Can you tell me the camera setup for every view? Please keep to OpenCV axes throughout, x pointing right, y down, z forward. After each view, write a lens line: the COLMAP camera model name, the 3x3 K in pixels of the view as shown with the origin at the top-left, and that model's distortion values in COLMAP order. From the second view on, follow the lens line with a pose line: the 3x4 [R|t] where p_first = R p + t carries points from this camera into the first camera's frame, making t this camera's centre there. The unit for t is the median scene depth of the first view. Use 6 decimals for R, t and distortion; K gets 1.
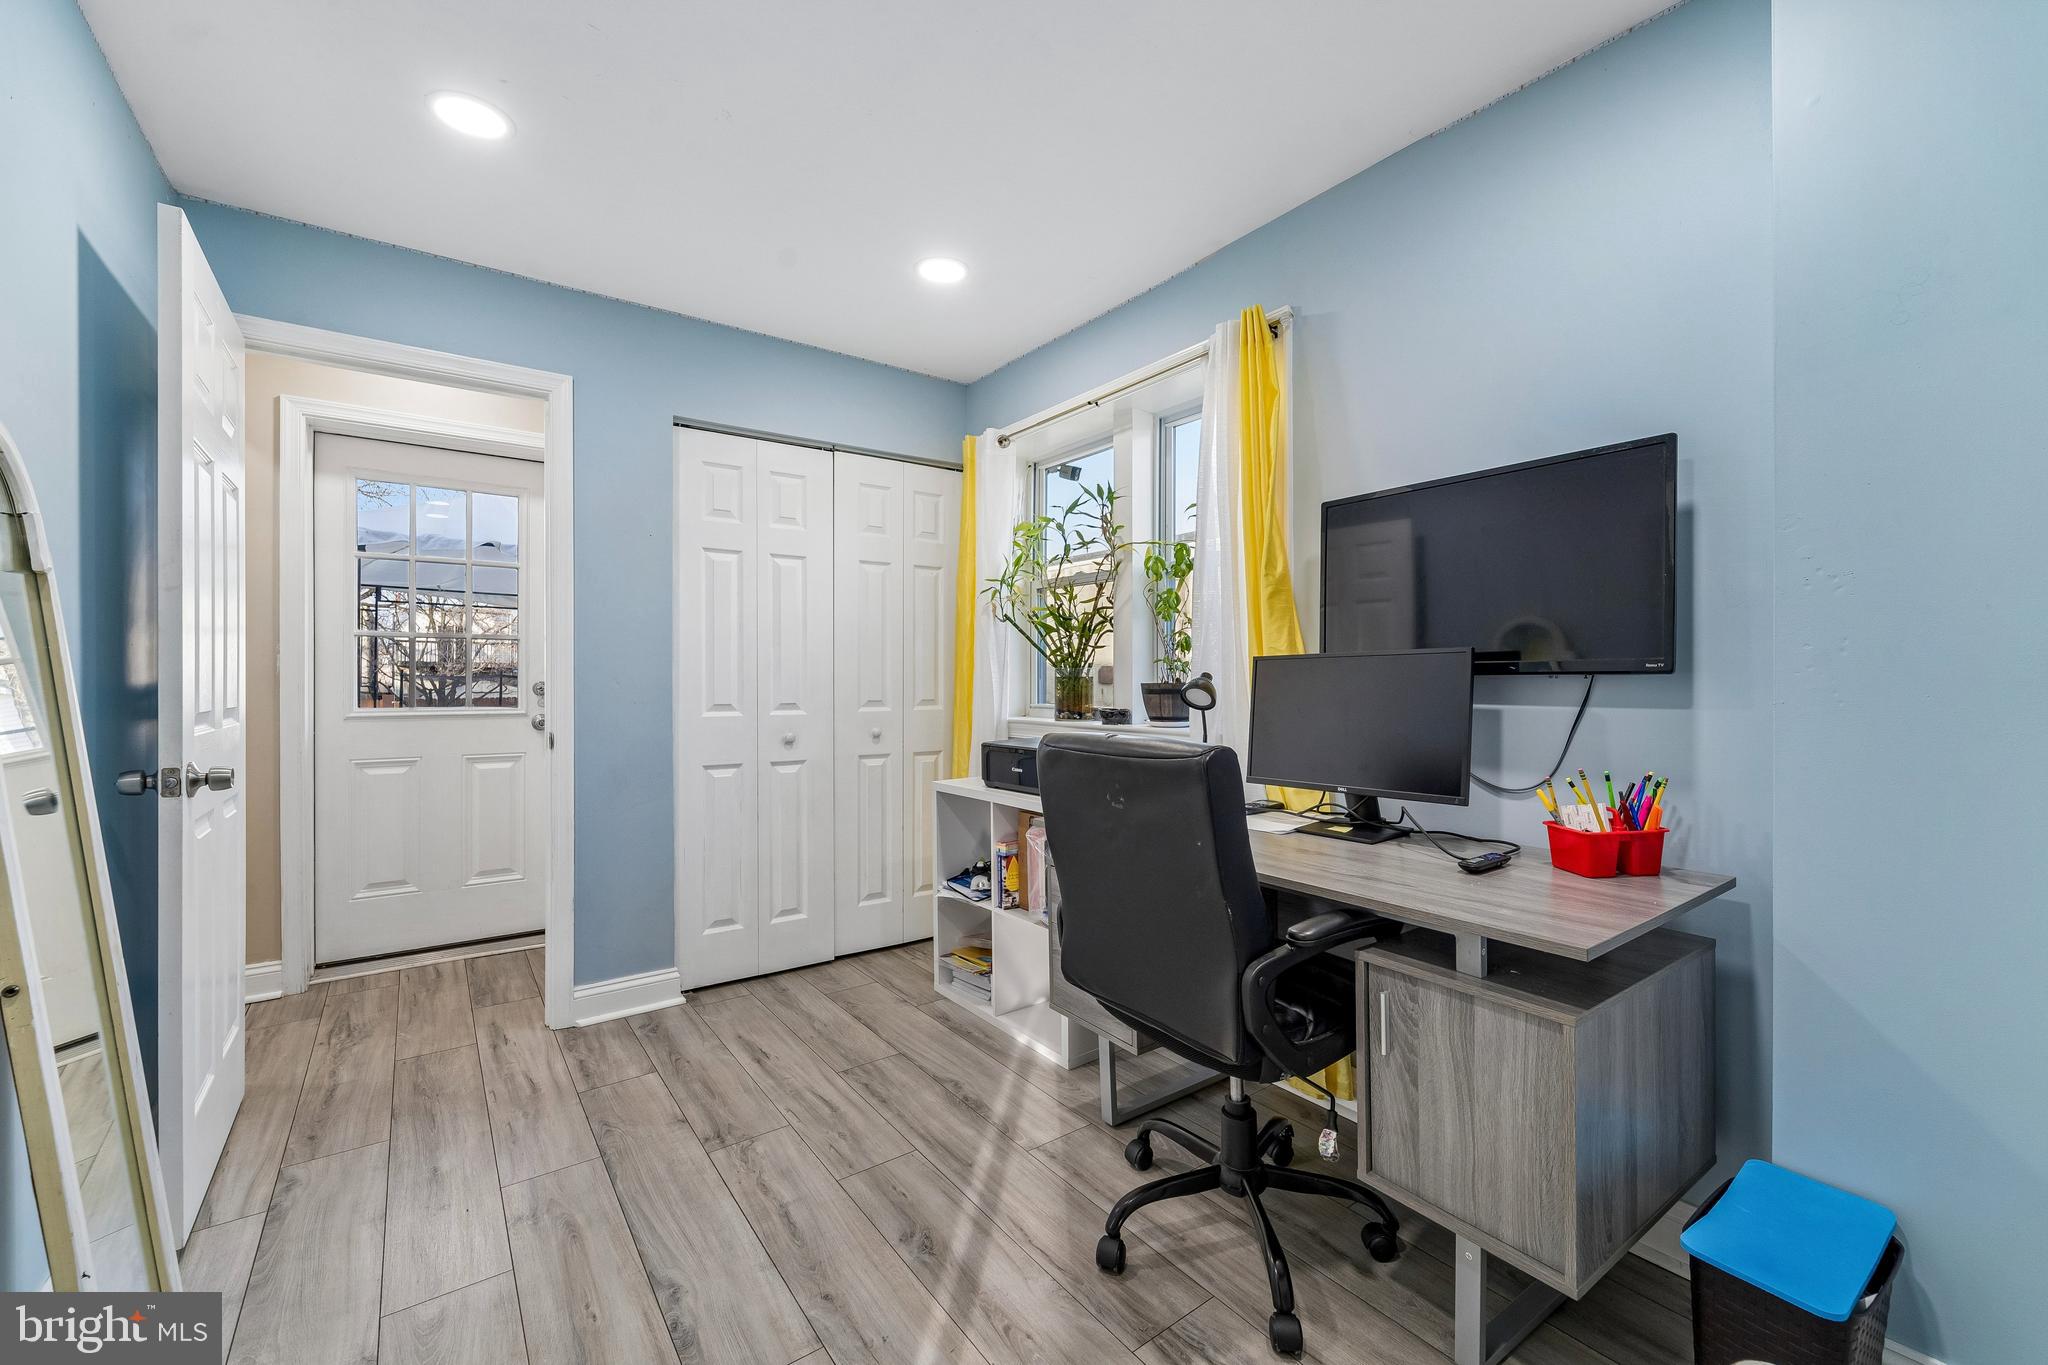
lens RADIAL K [[823.4, 0, 1024.4], [0, 823.4, 680.7], [0, 0, 1]] dist [0.001926, -0.001068]
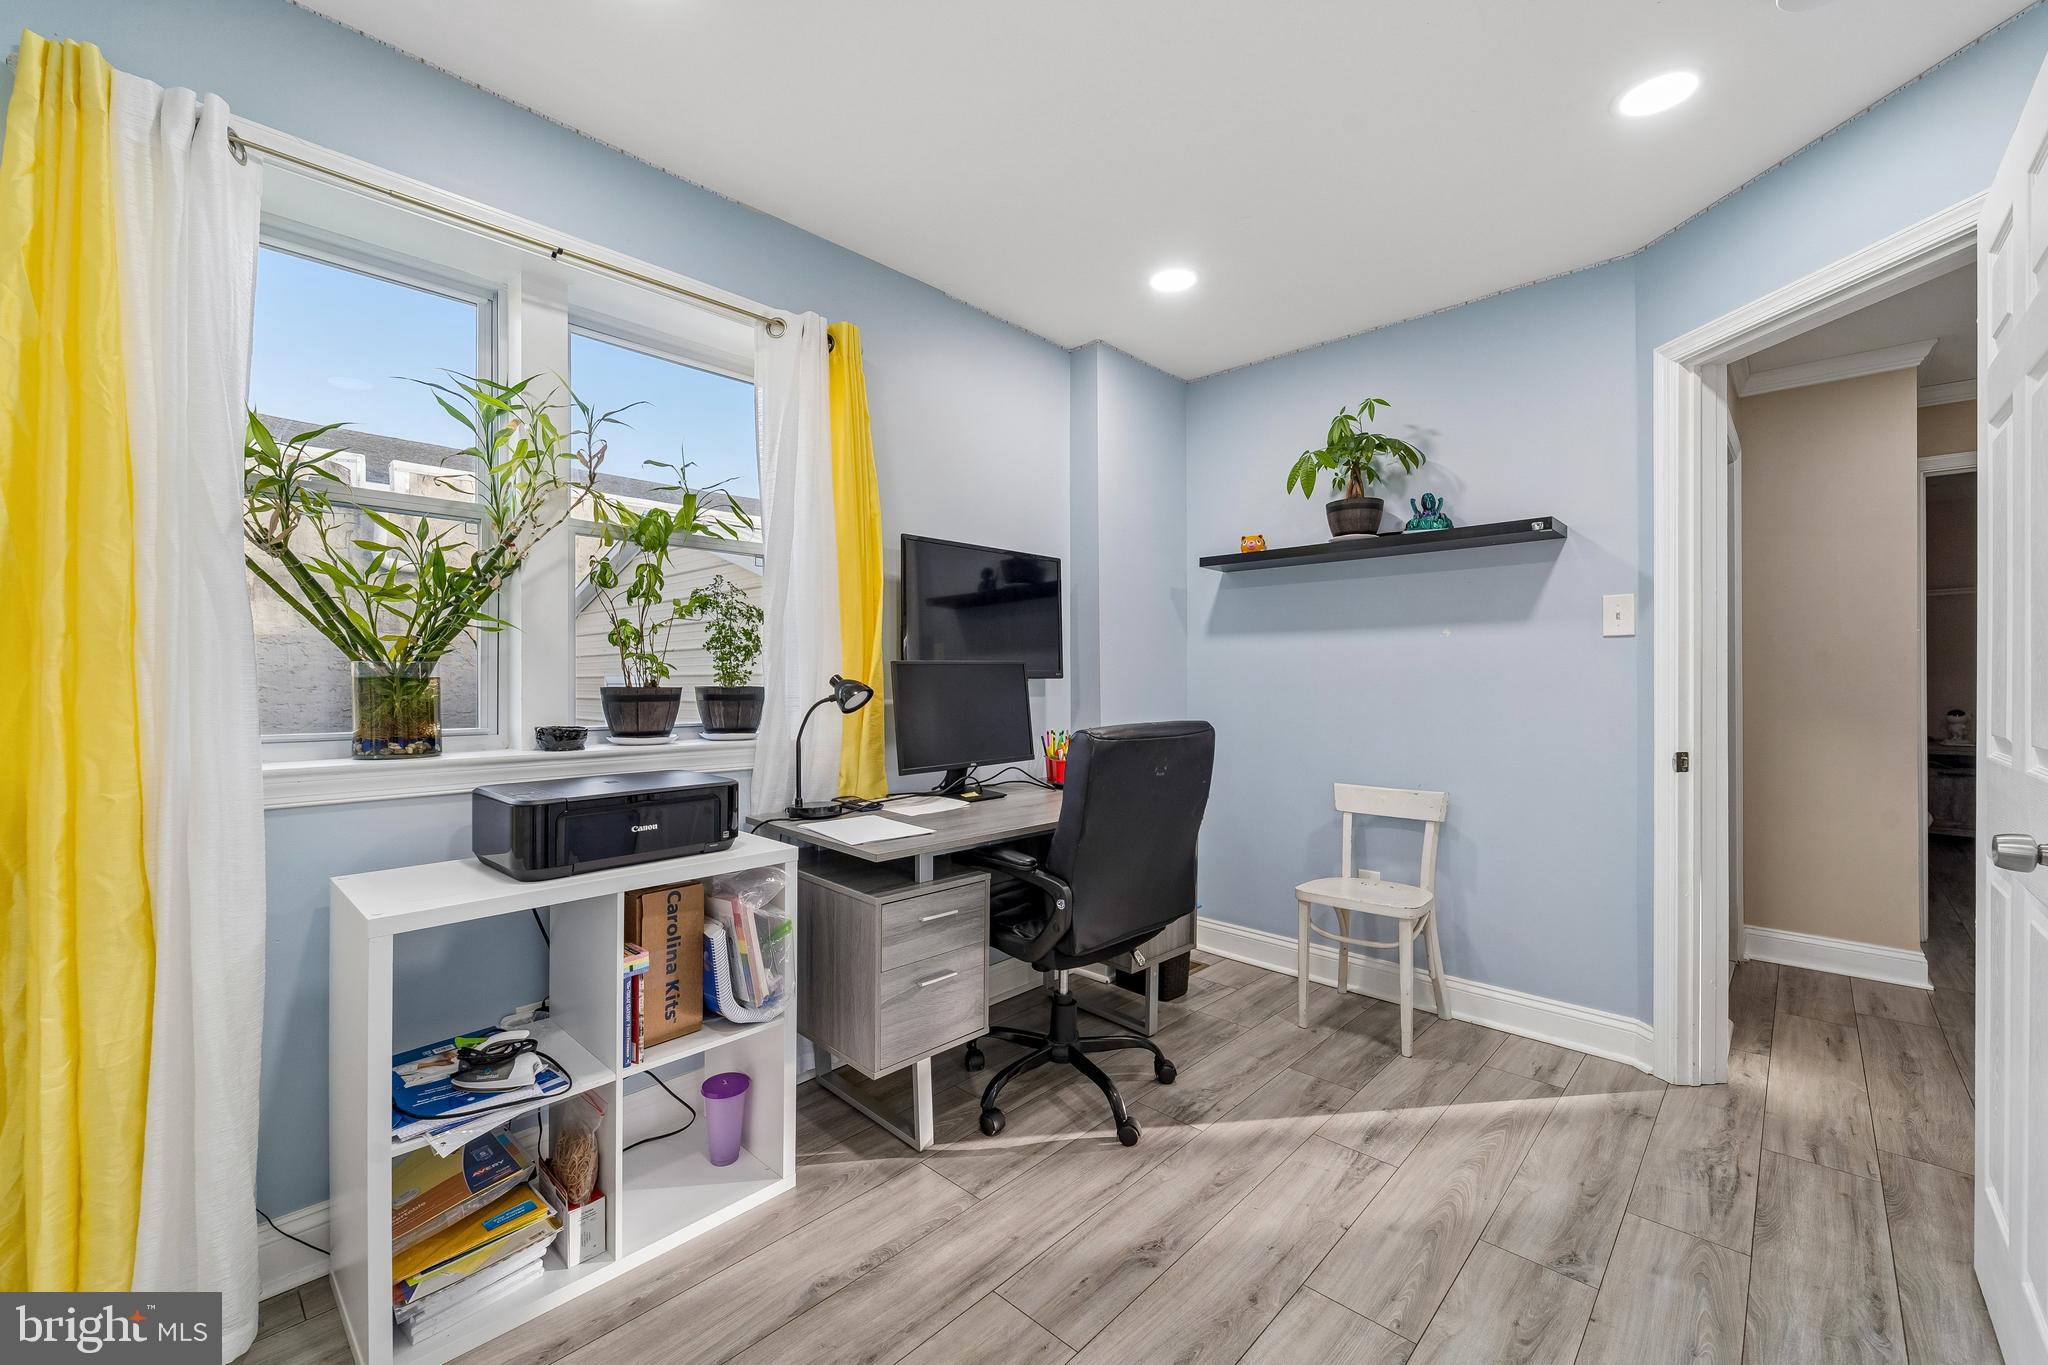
lens RADIAL K [[823.4, 0, 1027.4], [0, 823.4, 675.0], [0, 0, 1]] dist [0.001926, -0.001068]
pose [[-0.179892, 0.001960, 0.983684, -0.843739], [0.001119, 0.999998, -0.001788, -0.008233], [-0.983686, 0.000779, -0.179894, 1.038168]]
